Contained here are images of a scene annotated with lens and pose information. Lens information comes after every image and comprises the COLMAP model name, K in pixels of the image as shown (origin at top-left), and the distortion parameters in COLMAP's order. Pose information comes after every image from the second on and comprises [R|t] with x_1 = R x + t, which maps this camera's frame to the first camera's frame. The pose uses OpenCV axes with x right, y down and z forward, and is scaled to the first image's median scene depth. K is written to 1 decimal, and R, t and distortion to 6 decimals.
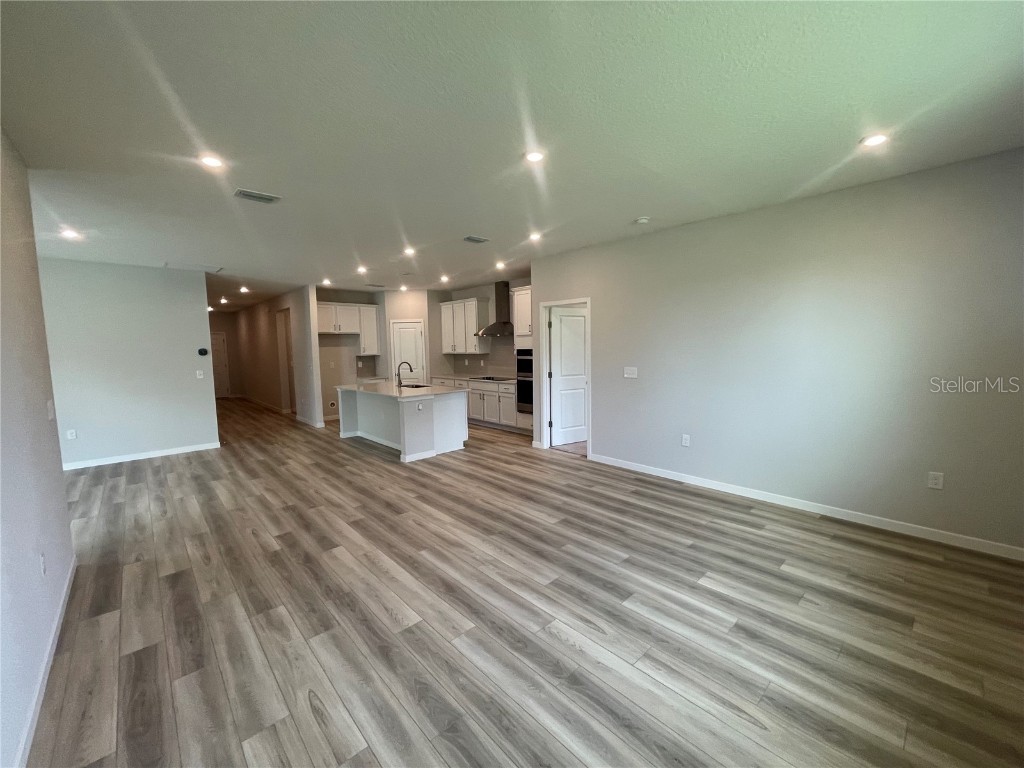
lens RADIAL K [[414.7, 0, 513.8], [0, 414.7, 383.5], [0, 0, 1]] dist [-0.003598, -0.000924]
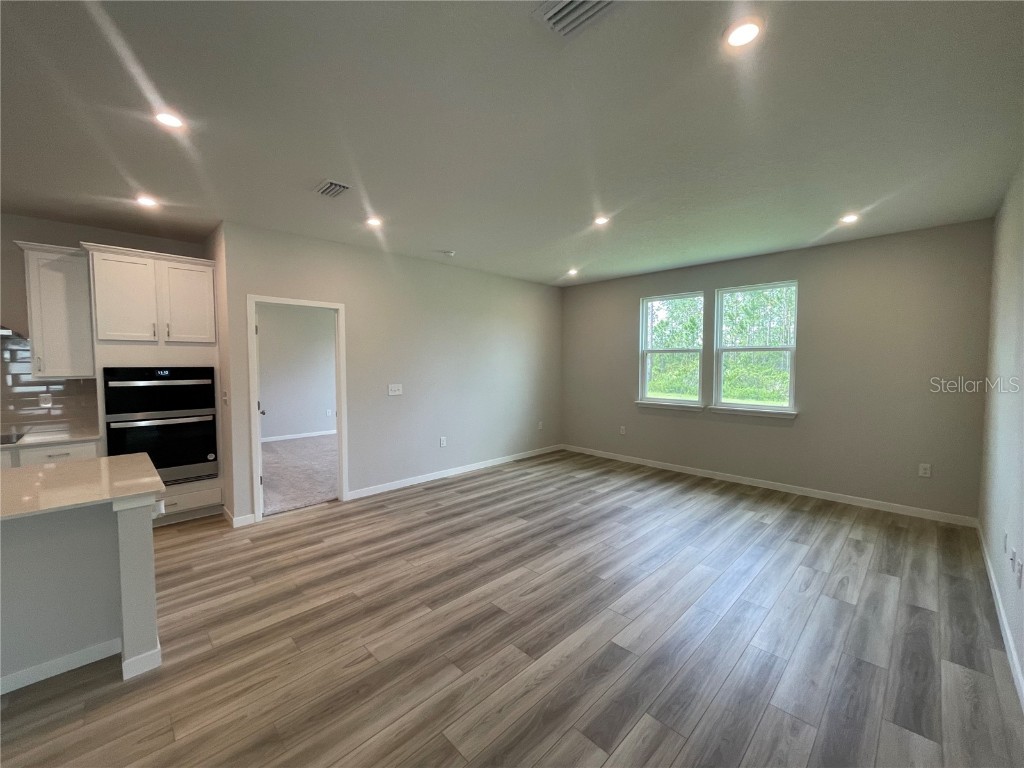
lens RADIAL K [[414.7, 0, 514.3], [0, 414.7, 383.3], [0, 0, 1]] dist [-0.003598, -0.000924]
pose [[-0.034959, -0.034949, 0.998777, -0.918421], [0.096123, 0.994637, 0.038169, -0.066902], [-0.994755, 0.097339, -0.031412, 0.963322]]
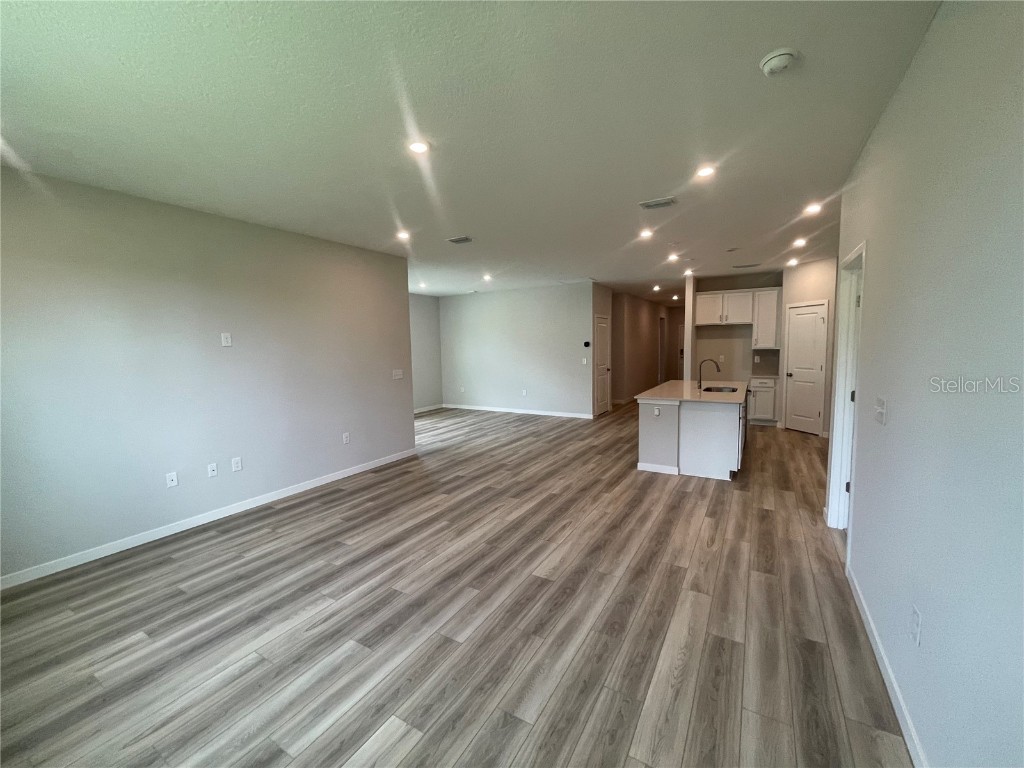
lens RADIAL K [[414.7, 0, 513.8], [0, 414.7, 381.3], [0, 0, 1]] dist [-0.003598, -0.000924]
pose [[0.284341, 0.098125, -0.953688, 0.741439], [-0.074189, 0.994018, 0.080155, -0.078490], [0.955848, 0.047962, 0.289920, 0.671534]]
